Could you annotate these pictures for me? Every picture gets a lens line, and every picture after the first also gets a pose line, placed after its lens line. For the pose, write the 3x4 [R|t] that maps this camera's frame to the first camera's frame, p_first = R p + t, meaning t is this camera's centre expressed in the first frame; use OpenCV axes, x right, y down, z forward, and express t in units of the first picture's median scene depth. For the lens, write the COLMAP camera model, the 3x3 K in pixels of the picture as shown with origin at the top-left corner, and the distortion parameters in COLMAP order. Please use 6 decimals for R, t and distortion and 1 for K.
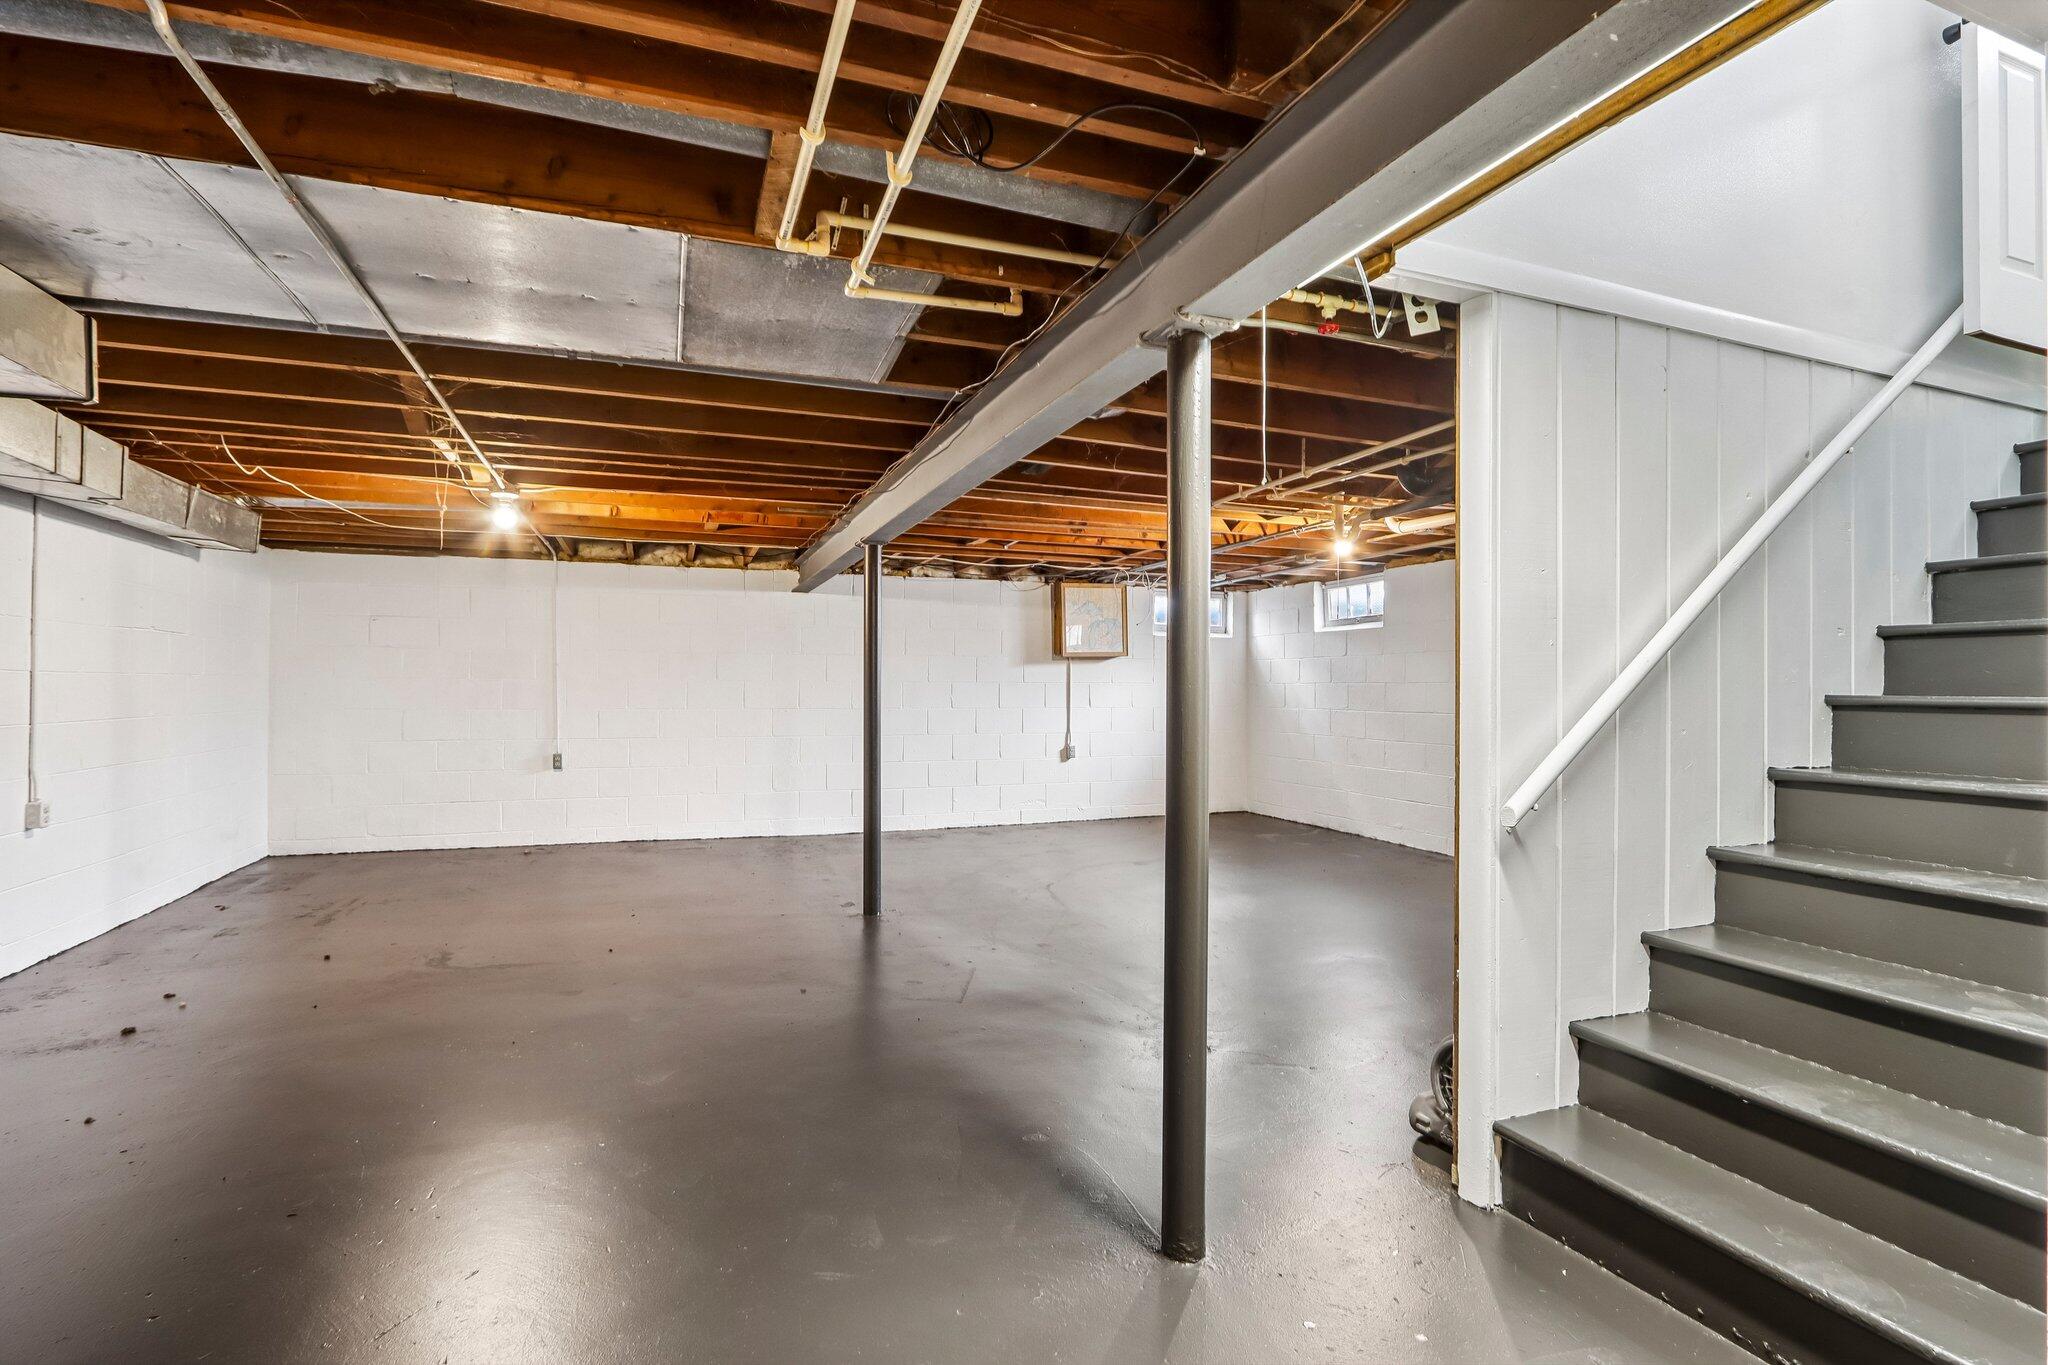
lens RADIAL K [[960.2, 0, 1021.6], [0, 960.2, 686.9], [0, 0, 1]] dist [-0.014747, 0.001844]
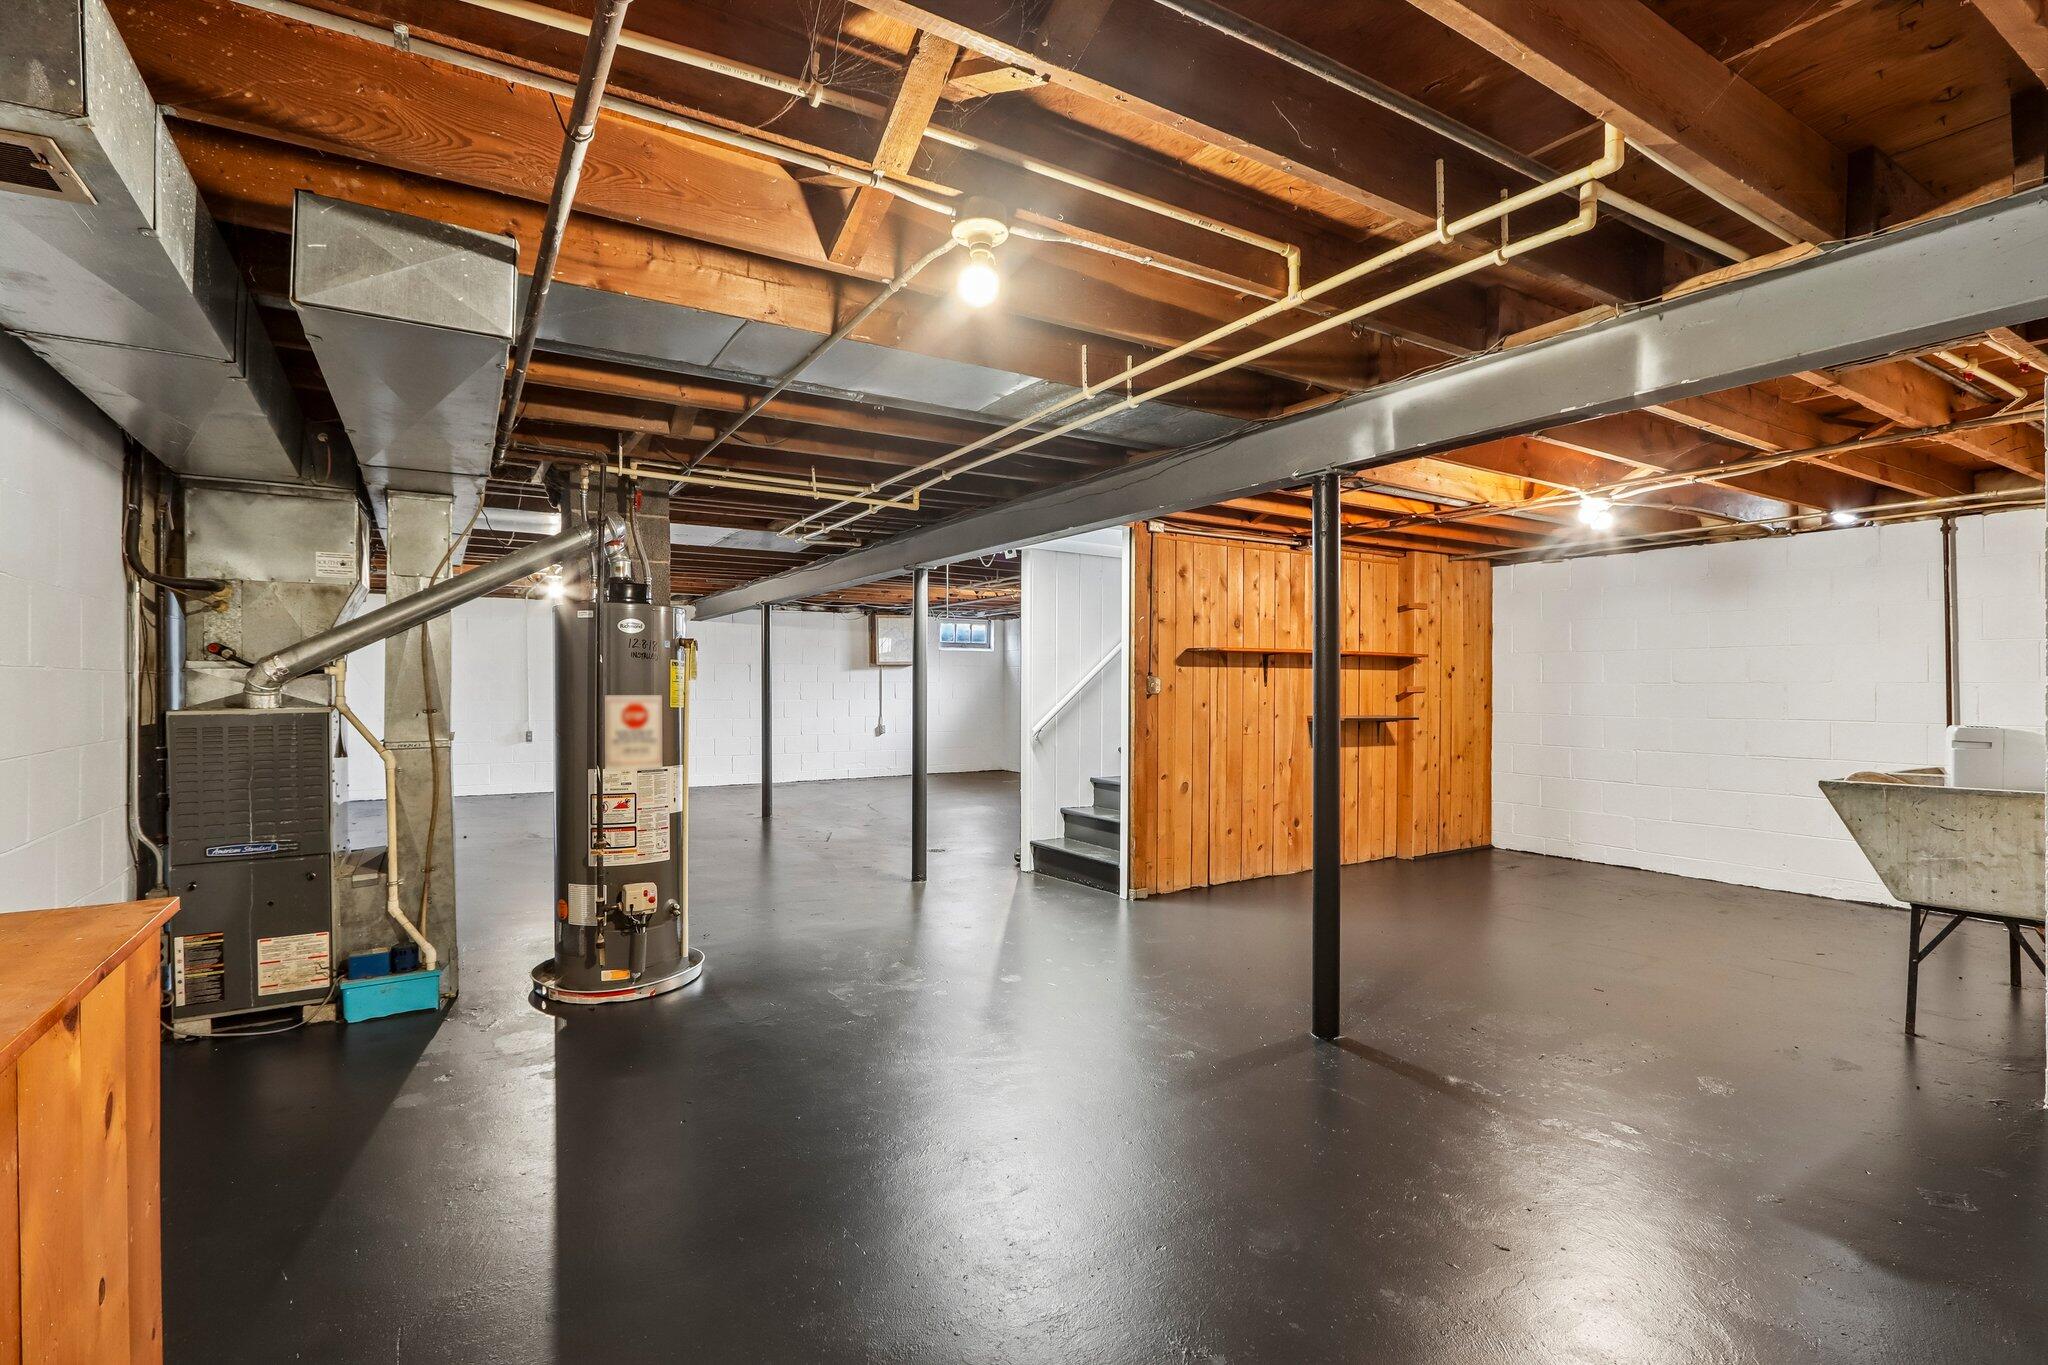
lens RADIAL K [[960.2, 0, 1016.1], [0, 960.2, 685.4], [0, 0, 1]] dist [-0.014747, 0.001844]
pose [[0.982459, -0.001095, 0.186478, -0.023995], [0.000353, 0.999992, 0.004016, -0.005324], [-0.186481, -0.003880, 0.982451, -0.536047]]
